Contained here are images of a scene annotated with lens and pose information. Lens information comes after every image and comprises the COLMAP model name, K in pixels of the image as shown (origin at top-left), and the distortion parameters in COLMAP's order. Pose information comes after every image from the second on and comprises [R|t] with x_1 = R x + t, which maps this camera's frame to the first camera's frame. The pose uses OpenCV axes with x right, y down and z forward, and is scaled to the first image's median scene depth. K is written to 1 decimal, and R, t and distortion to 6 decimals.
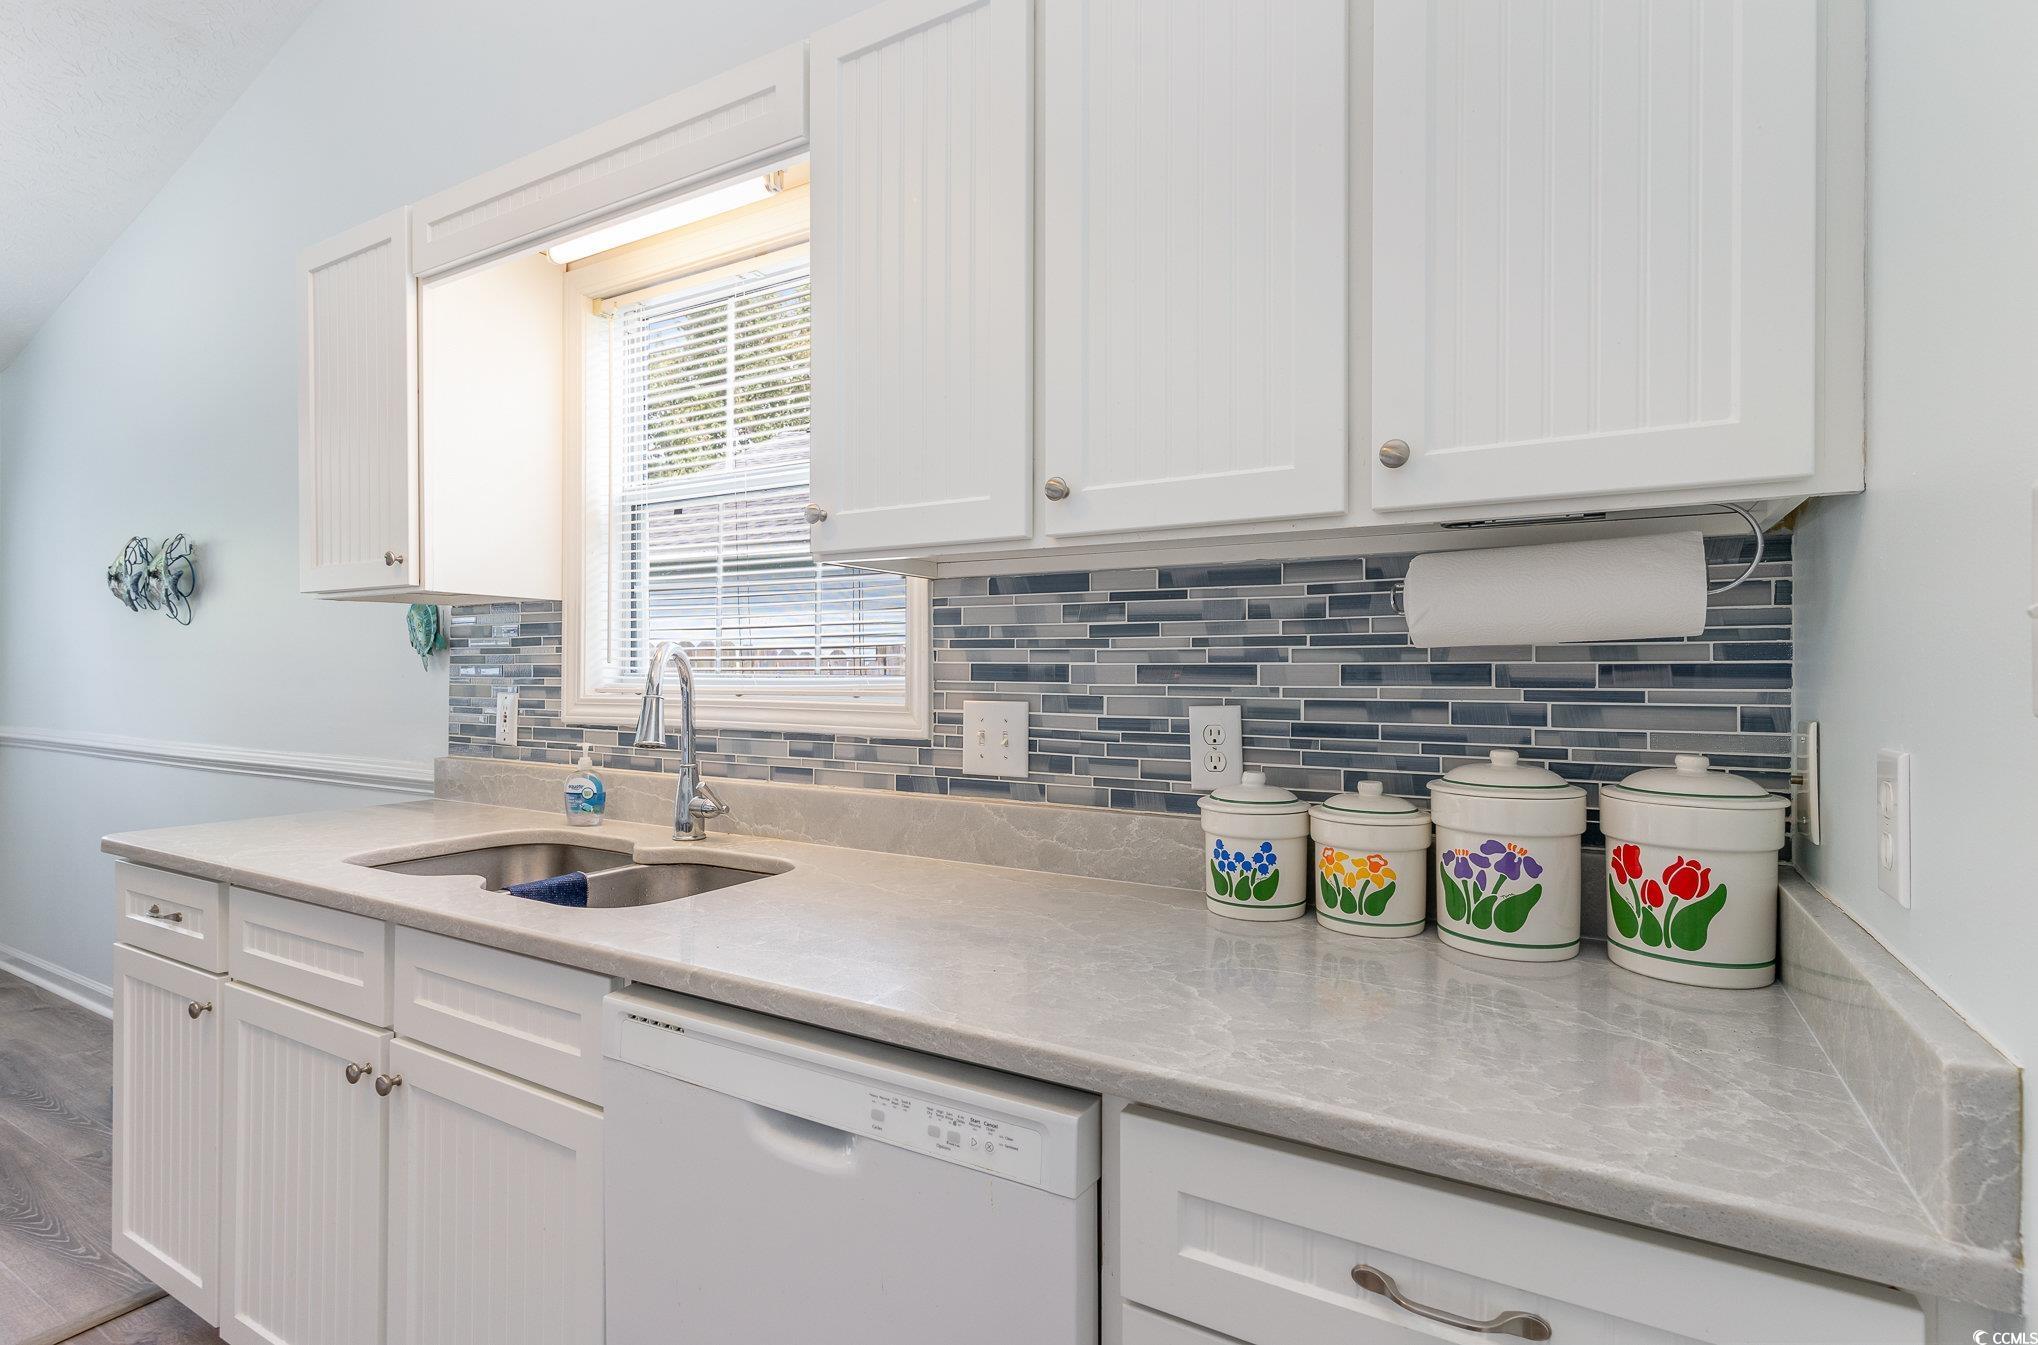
lens RADIAL K [[986.4, 0, 1016.7], [0, 986.4, 673.3], [0, 0, 1]] dist [-0.002751, -0.000068]
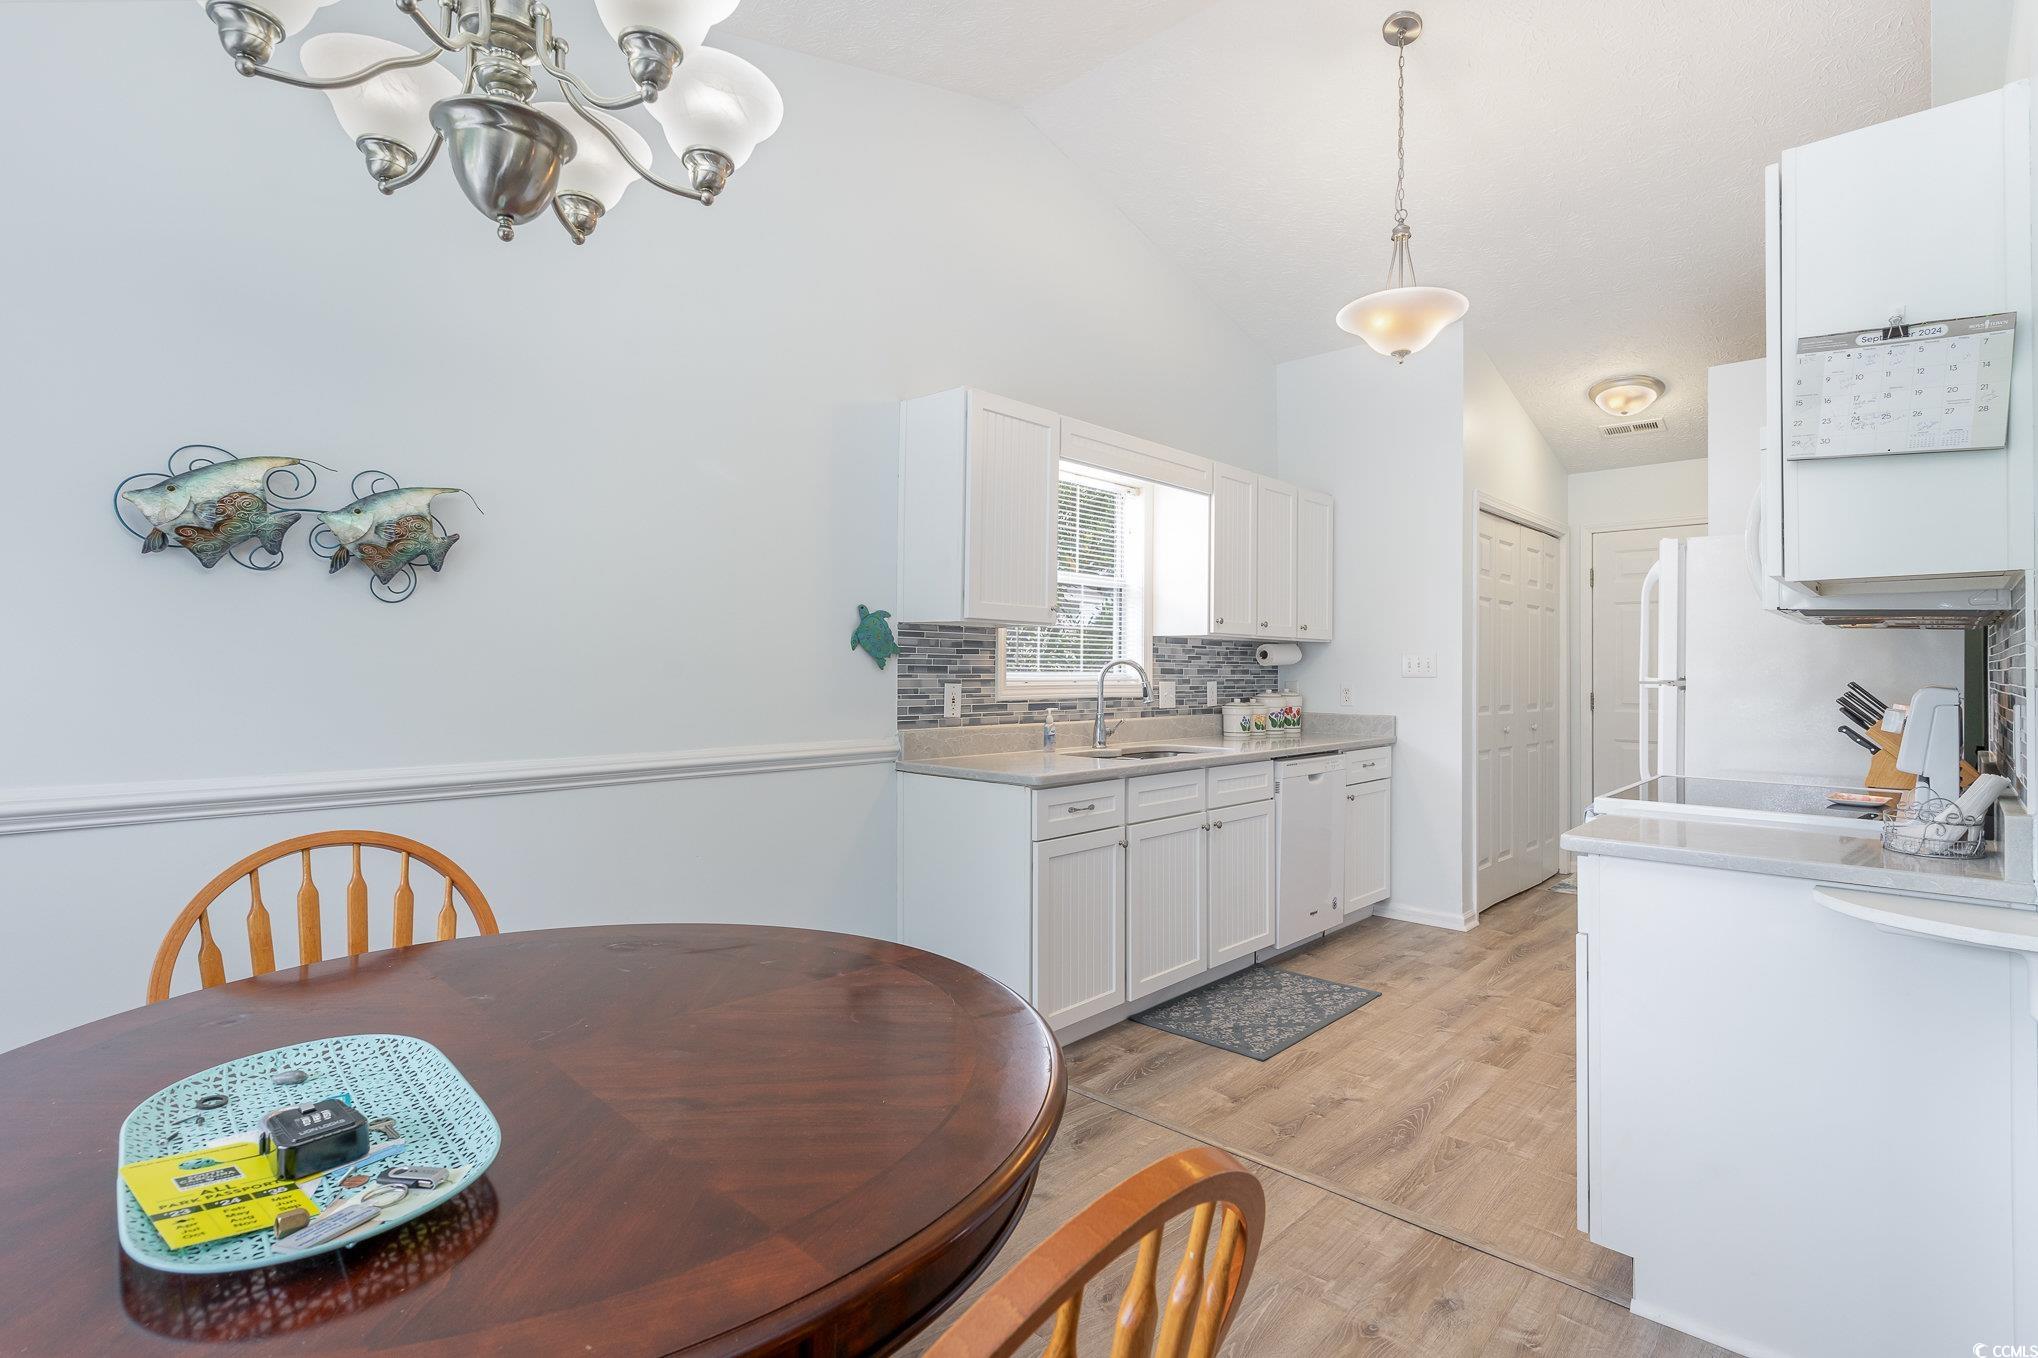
lens RADIAL K [[980.7, 0, 1025.0], [0, 980.7, 672.1], [0, 0, 1]] dist [0.004003, -0.000602]
pose [[0.218640, -0.003979, 0.975798, -2.785628], [-0.006780, 0.999961, 0.005597, -0.011269], [-0.975782, -0.007840, 0.218604, 0.776578]]
